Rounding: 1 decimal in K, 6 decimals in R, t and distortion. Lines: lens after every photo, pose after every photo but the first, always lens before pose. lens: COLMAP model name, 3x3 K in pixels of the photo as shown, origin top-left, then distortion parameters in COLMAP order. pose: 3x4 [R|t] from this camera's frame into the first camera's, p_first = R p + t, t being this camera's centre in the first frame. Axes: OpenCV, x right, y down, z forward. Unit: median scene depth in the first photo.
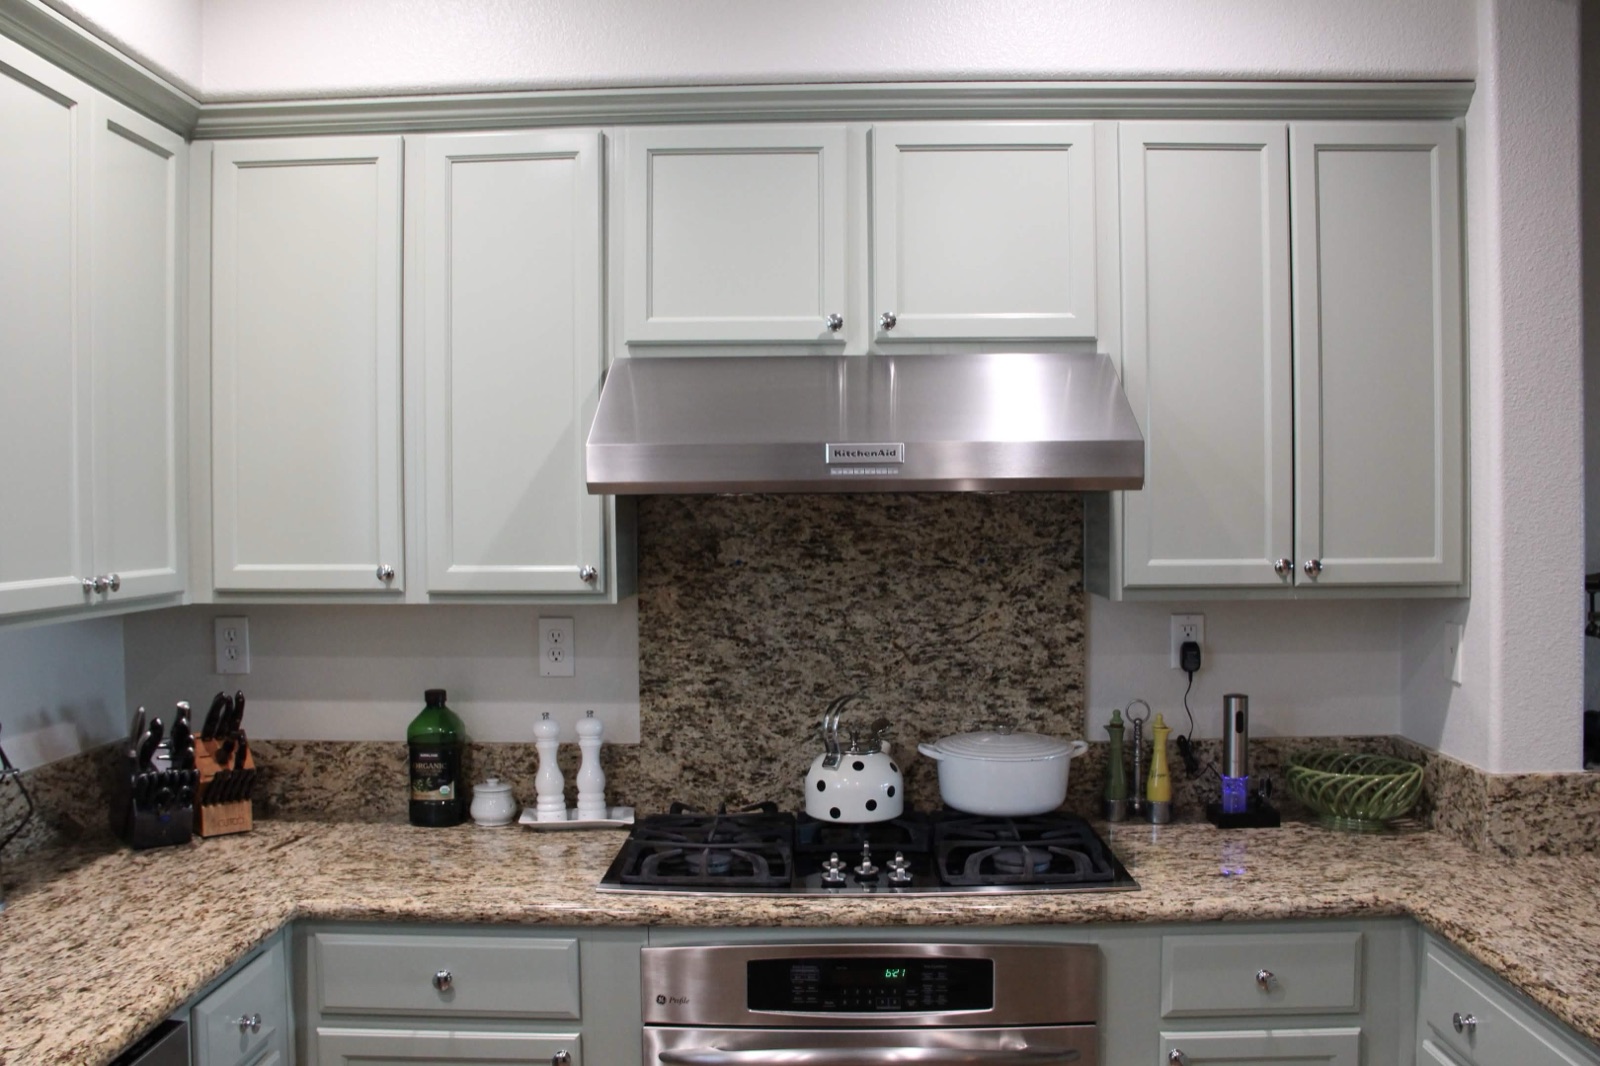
lens RADIAL K [[1346.3, 0, 800.0], [0, 1346.3, 533.0], [0, 0, 1]] dist [-0.174574, 0.142901]
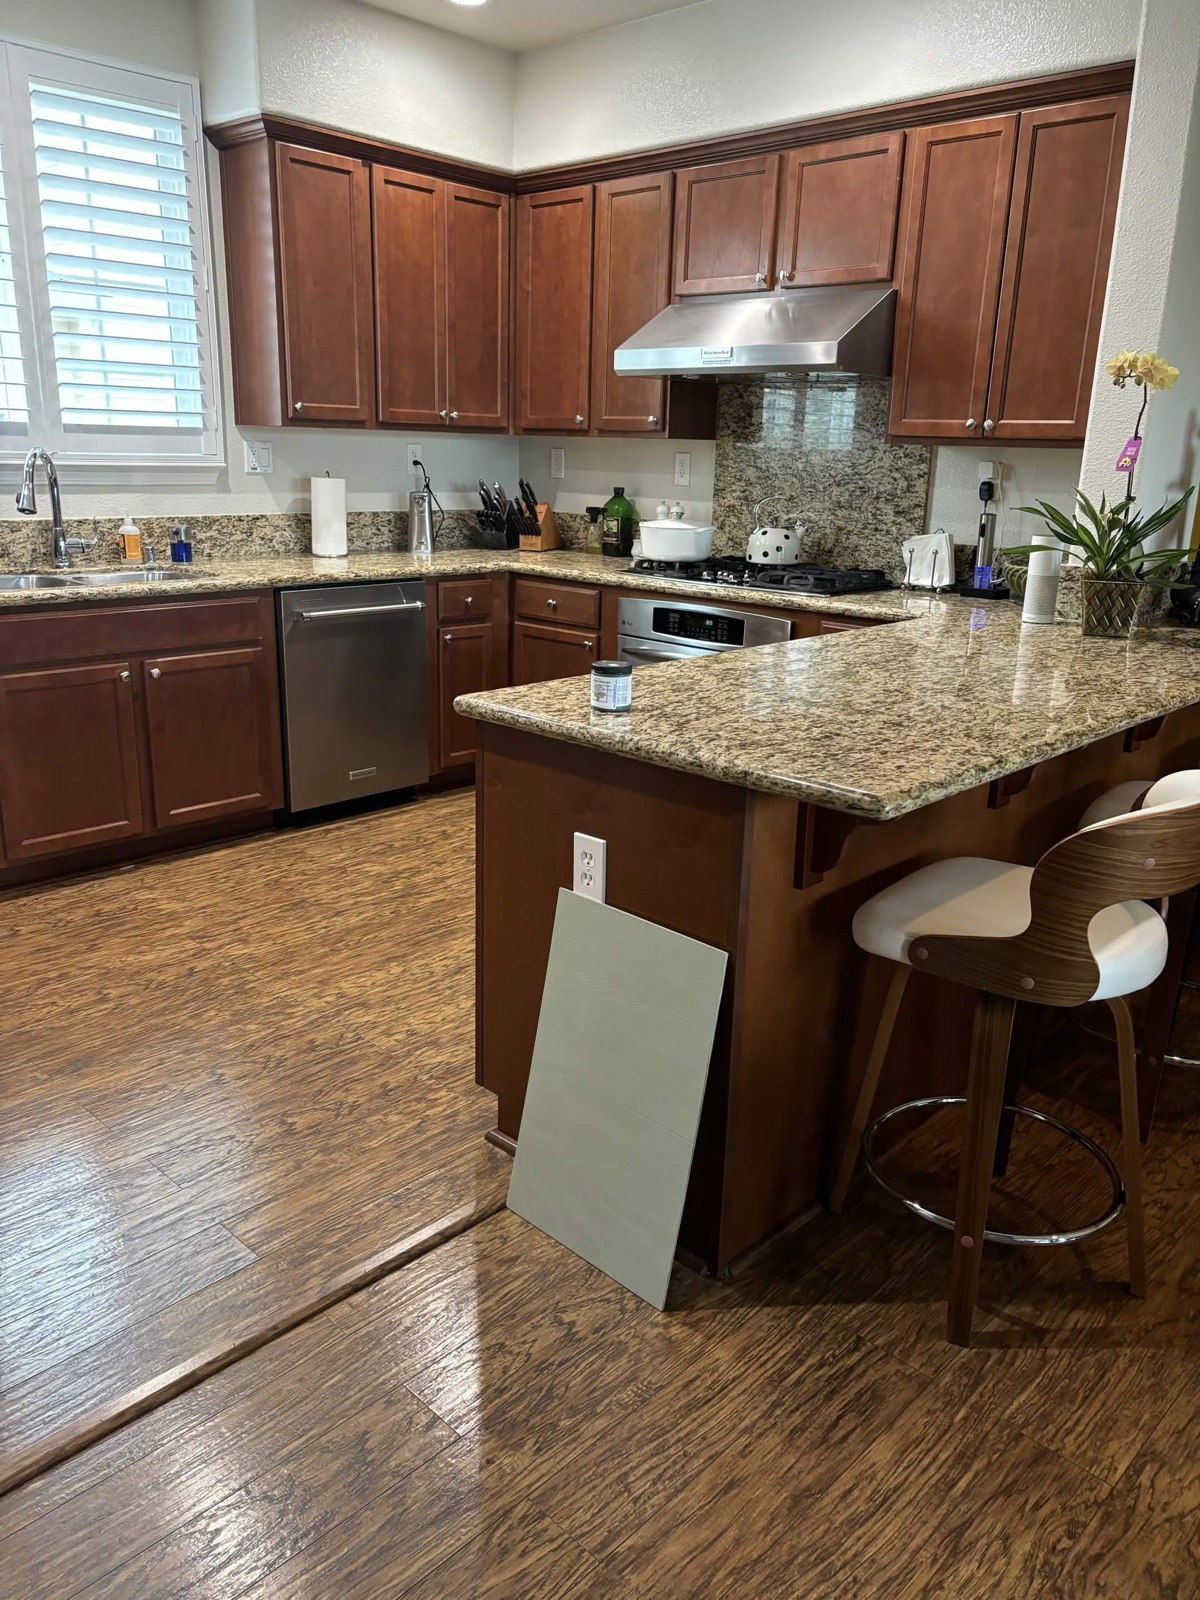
lens RADIAL K [[1224.0, 0, 605.3], [0, 1224.0, 828.4], [0, 0, 1]] dist [0.010880, -0.003489]
pose [[0.739778, 0.226228, -0.633679, 1.040854], [-0.045970, 0.956575, 0.287837, 0.084204], [0.671278, -0.183805, 0.718053, -0.455659]]
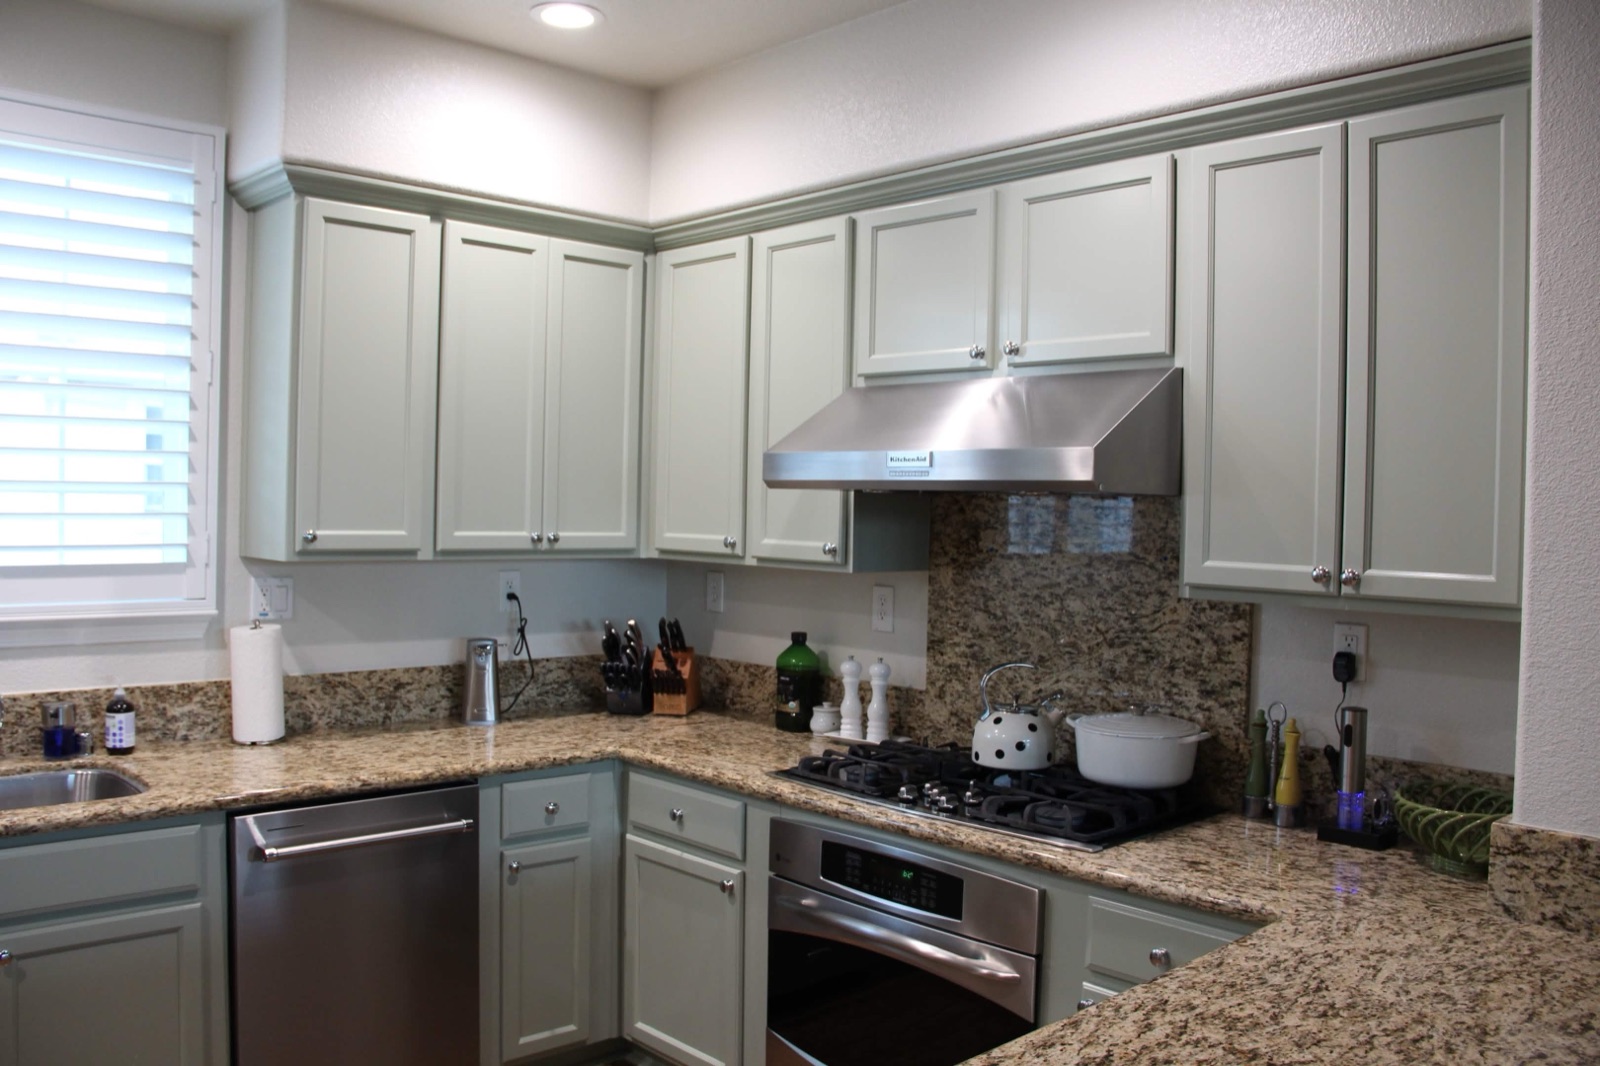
lens RADIAL K [[1346.3, 0, 800.0], [0, 1346.3, 533.0], [0, 0, 1]] dist [-0.174574, 0.142901]
pose [[0.698591, 0.038574, -0.714480, 0.750552], [-0.039901, 0.999092, 0.014927, -0.004641], [0.714407, 0.018080, 0.699496, 0.032129]]
